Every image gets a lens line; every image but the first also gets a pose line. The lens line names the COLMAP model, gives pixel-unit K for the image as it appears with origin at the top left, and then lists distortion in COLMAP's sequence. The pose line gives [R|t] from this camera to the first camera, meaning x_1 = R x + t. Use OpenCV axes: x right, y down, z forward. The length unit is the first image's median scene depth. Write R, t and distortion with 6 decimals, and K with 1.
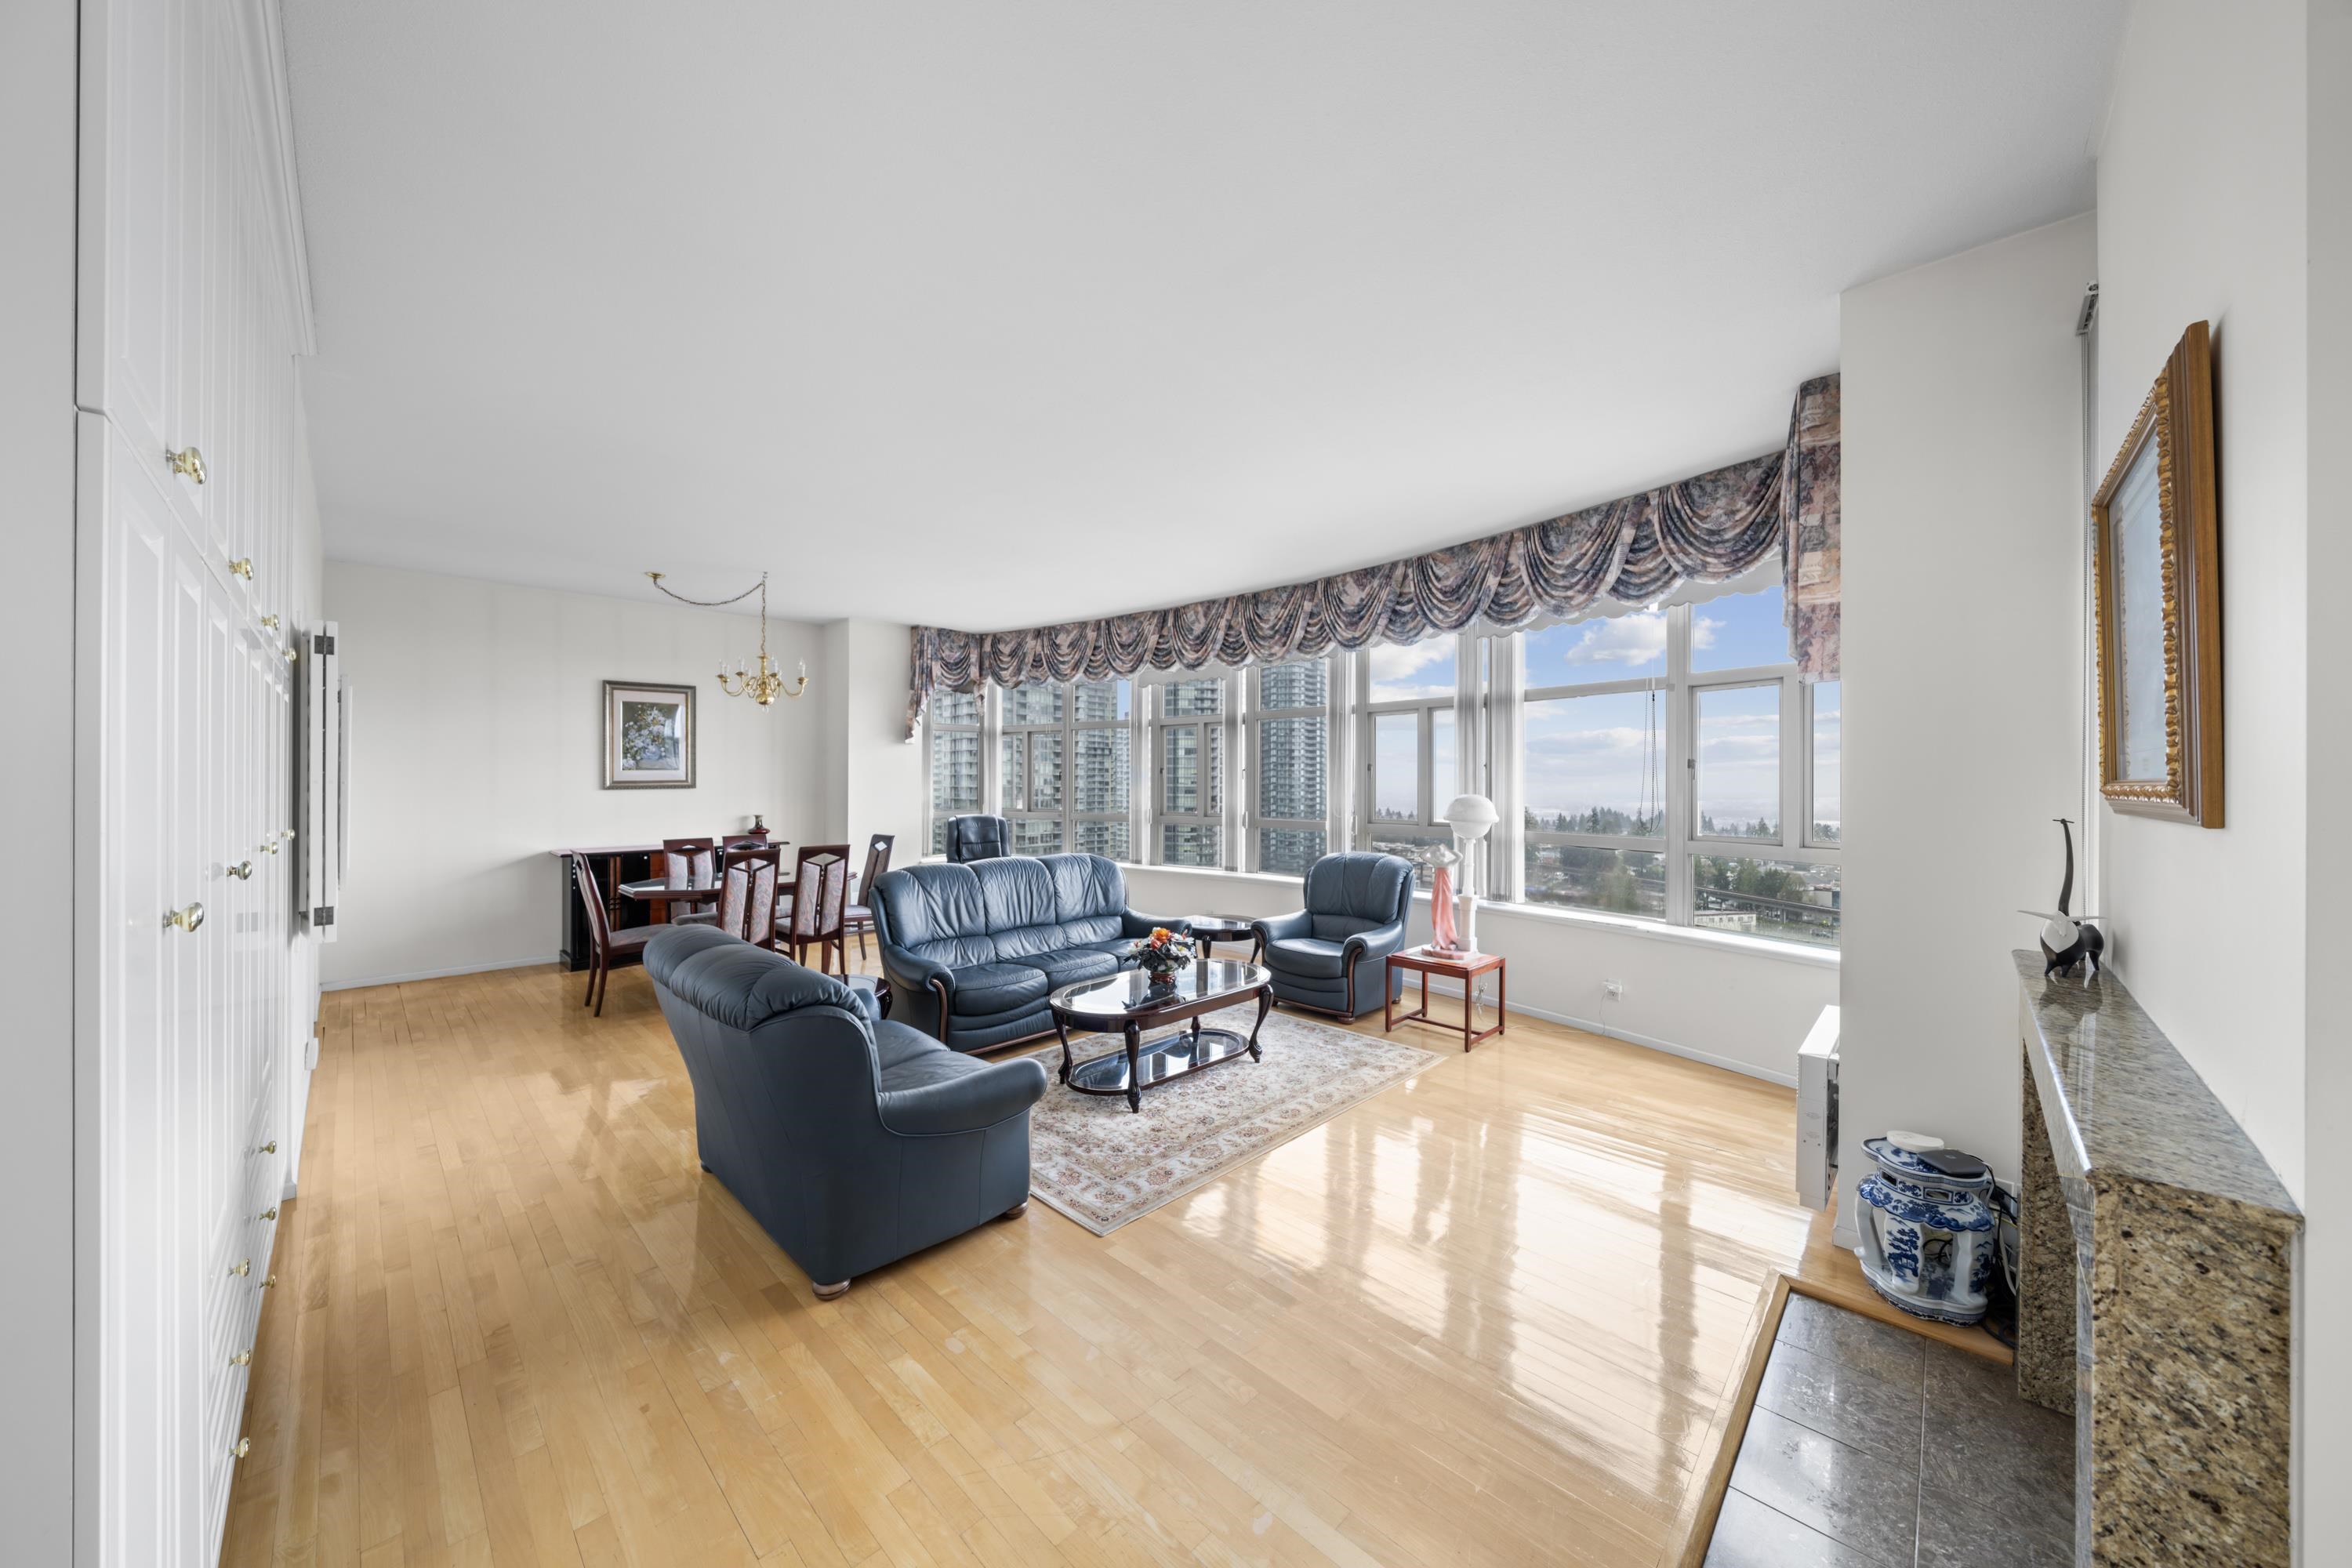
lens RADIAL K [[819.7, 0, 1117.5], [0, 819.7, 769.7], [0, 0, 1]] dist [-0.006372, 0.000376]
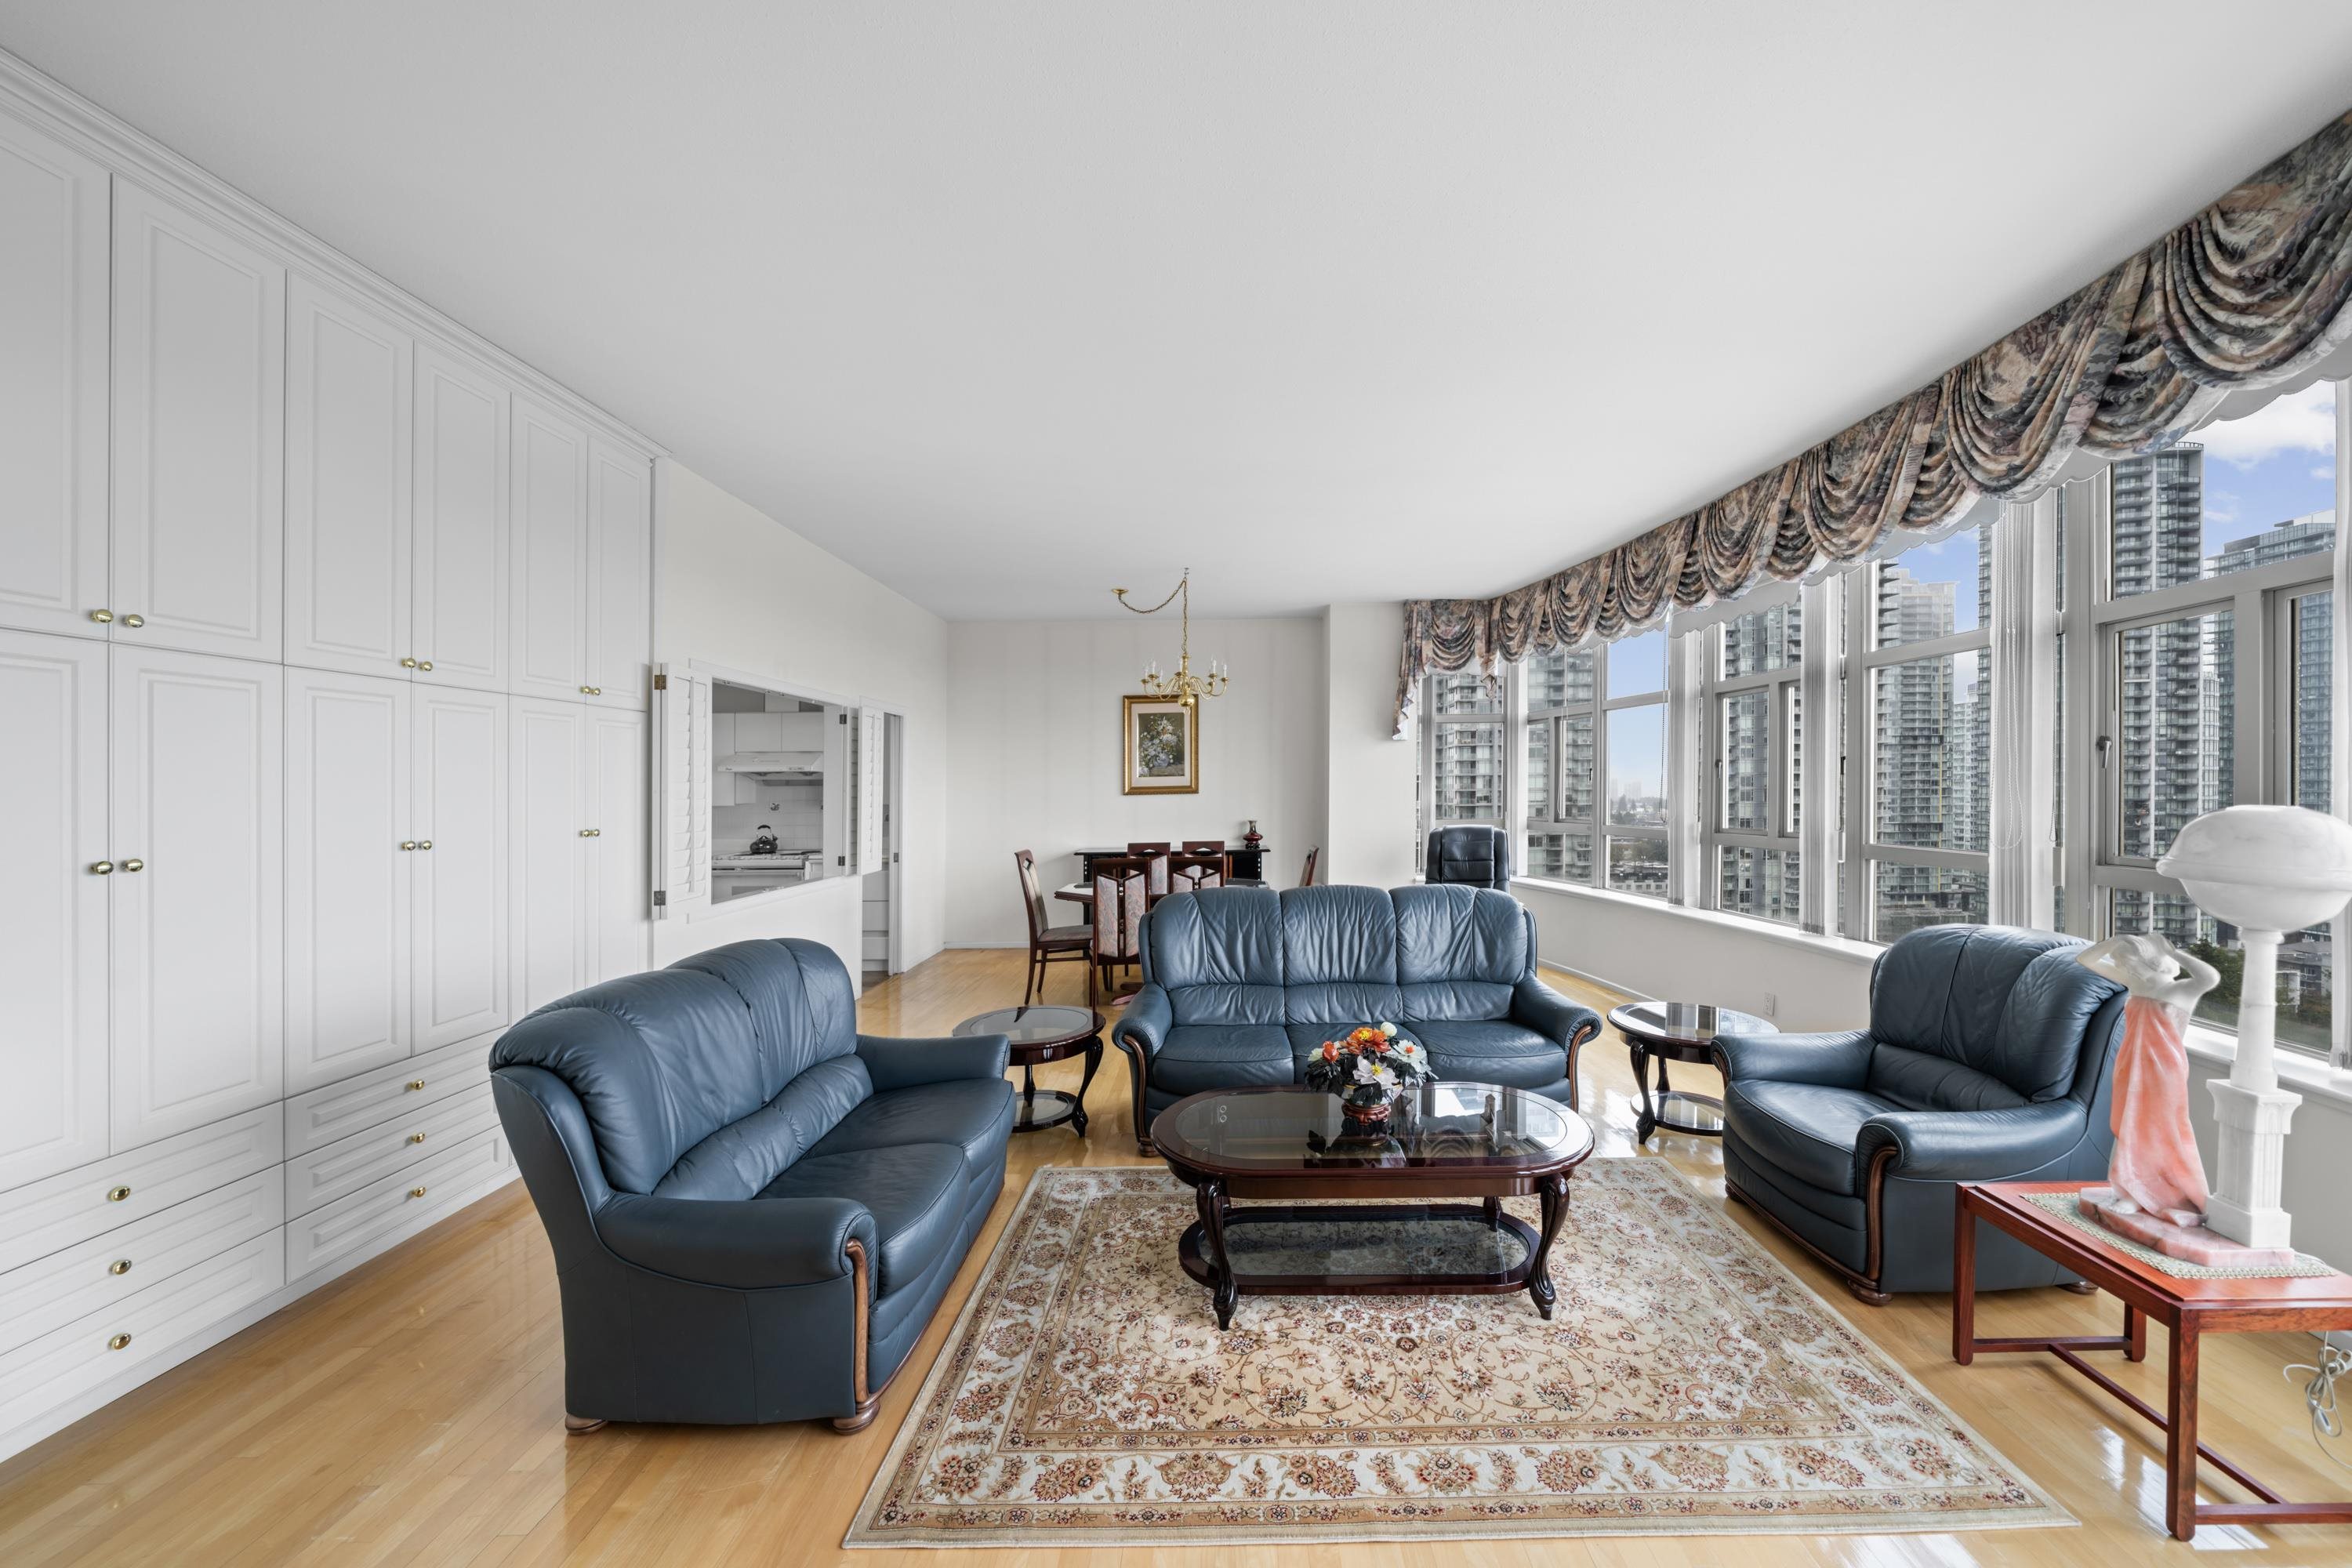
lens RADIAL K [[819.7, 0, 1218.5], [0, 819.7, 782.8], [0, 0, 1]] dist [-0.006372, 0.000376]
pose [[0.734580, -0.012611, -0.678405, 0.228478], [0.020656, 0.999779, 0.003781, 0.006874], [0.678208, -0.016791, 0.734678, 0.293934]]
